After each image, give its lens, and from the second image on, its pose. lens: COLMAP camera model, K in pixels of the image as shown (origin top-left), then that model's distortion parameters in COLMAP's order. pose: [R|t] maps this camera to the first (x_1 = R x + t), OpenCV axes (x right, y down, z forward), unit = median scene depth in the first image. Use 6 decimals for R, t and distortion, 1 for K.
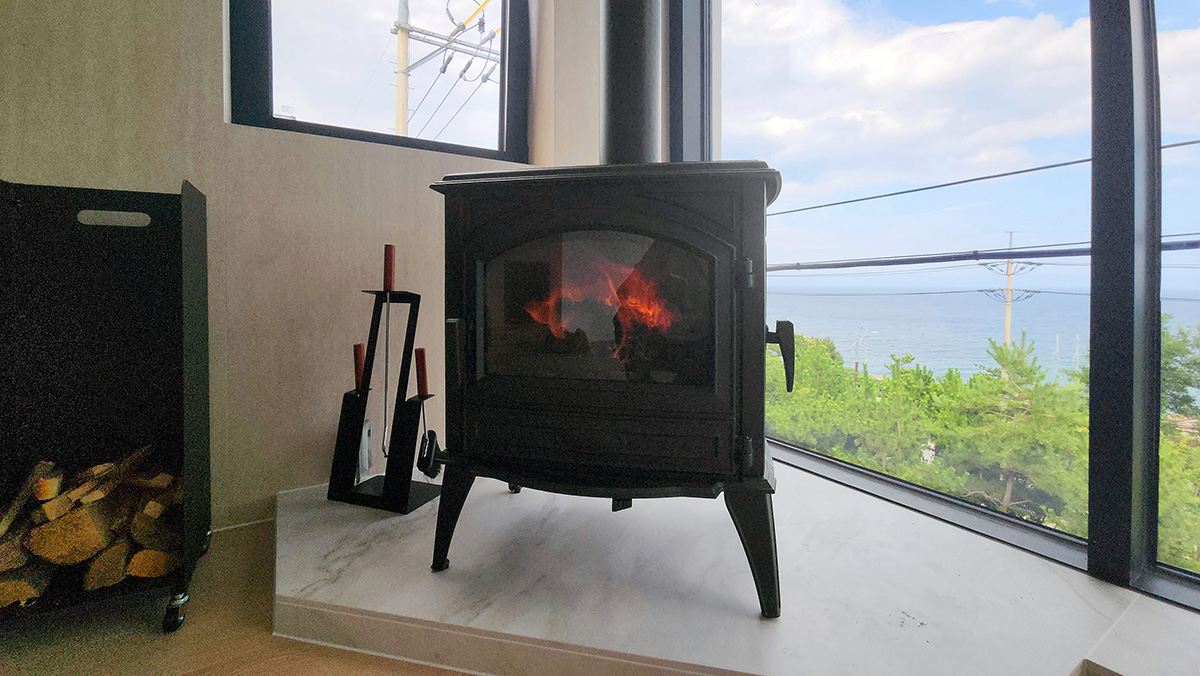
lens RADIAL K [[449.2, 0, 647.9], [0, 449.2, 292.5], [0, 0, 1]] dist [-0.000722, -0.001380]
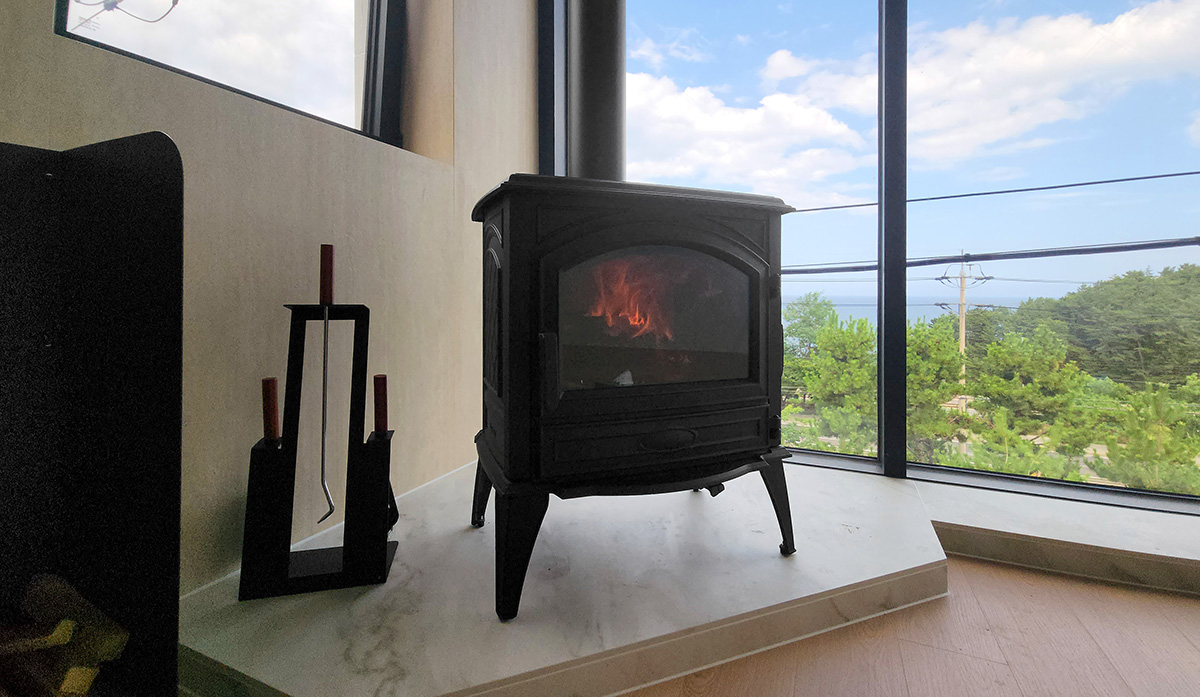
lens RADIAL K [[466.0, 0, 570.8], [0, 466.0, 299.8], [0, 0, 1]] dist [0.000155, -0.000916]
pose [[0.871577, -0.015434, 0.490016, -0.661414], [0.015788, 0.999870, 0.003411, -0.007494], [-0.490005, 0.004763, 0.871706, 0.114424]]
